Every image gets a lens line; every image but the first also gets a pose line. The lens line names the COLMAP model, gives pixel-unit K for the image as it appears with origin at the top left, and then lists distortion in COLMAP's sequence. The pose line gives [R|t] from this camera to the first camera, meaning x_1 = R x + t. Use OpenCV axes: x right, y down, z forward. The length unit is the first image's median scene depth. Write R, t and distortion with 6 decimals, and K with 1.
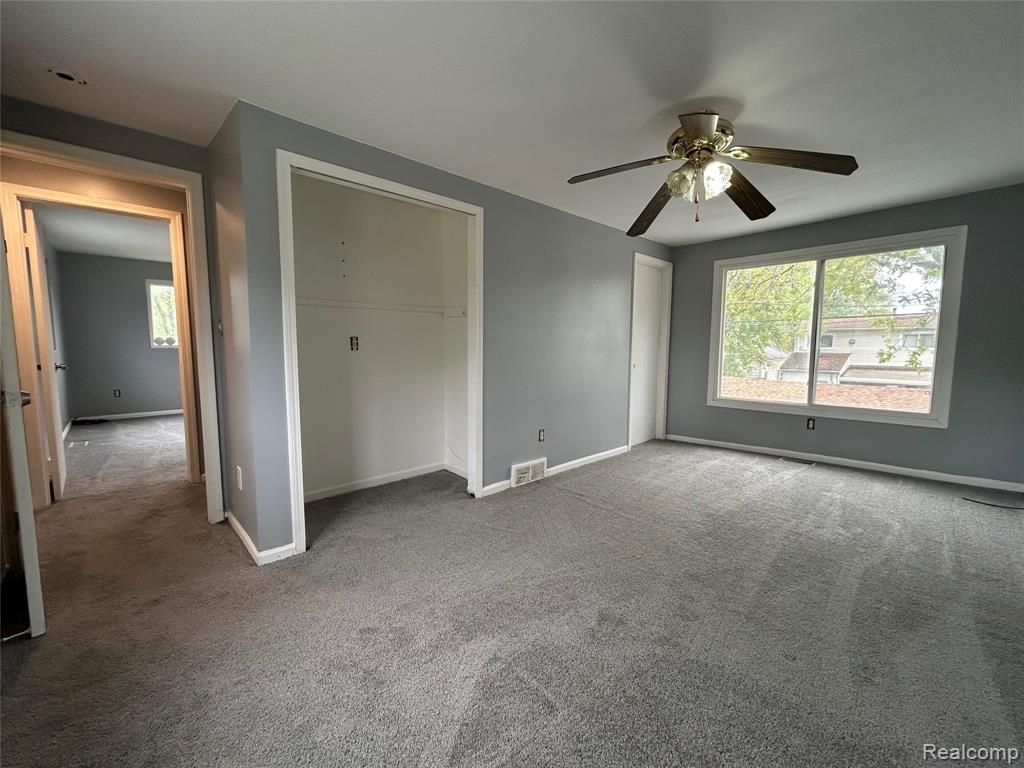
lens RADIAL K [[414.9, 0, 514.3], [0, 414.9, 385.6], [0, 0, 1]] dist [0.001530, -0.000361]
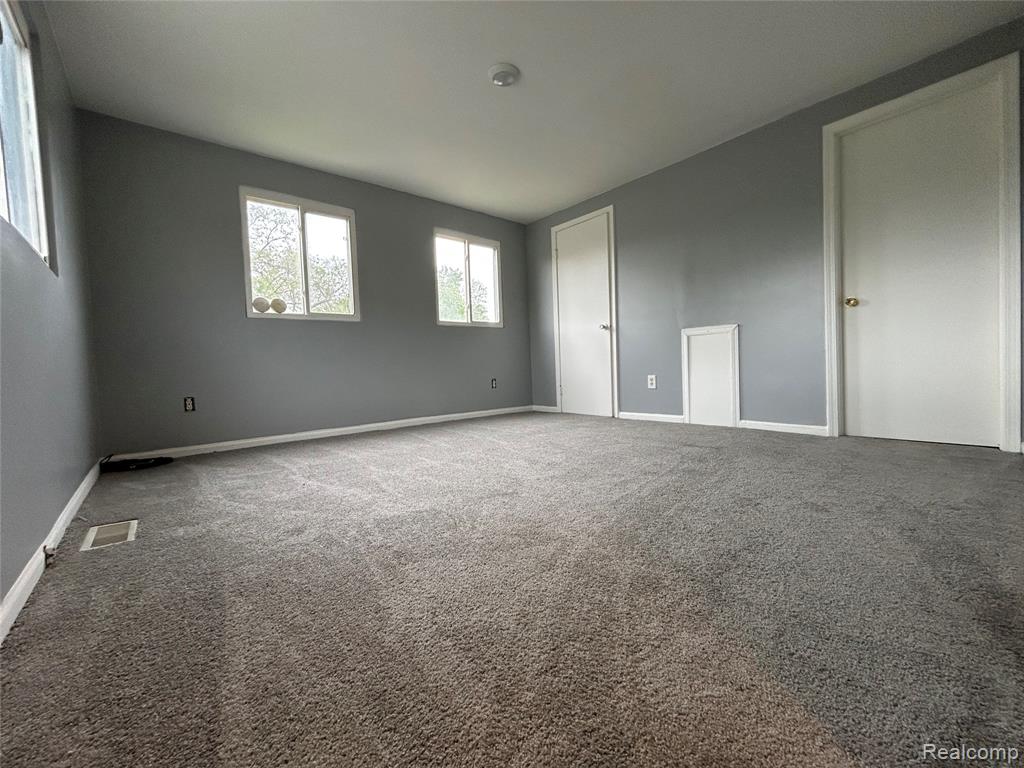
lens RADIAL K [[414.9, 0, 510.4], [0, 414.9, 383.2], [0, 0, 1]] dist [0.001530, -0.000361]
pose [[0.997383, -0.048710, -0.053435, -0.563751], [0.045438, 0.997113, -0.060838, 0.043600], [0.056245, 0.058251, 0.996716, 0.542618]]
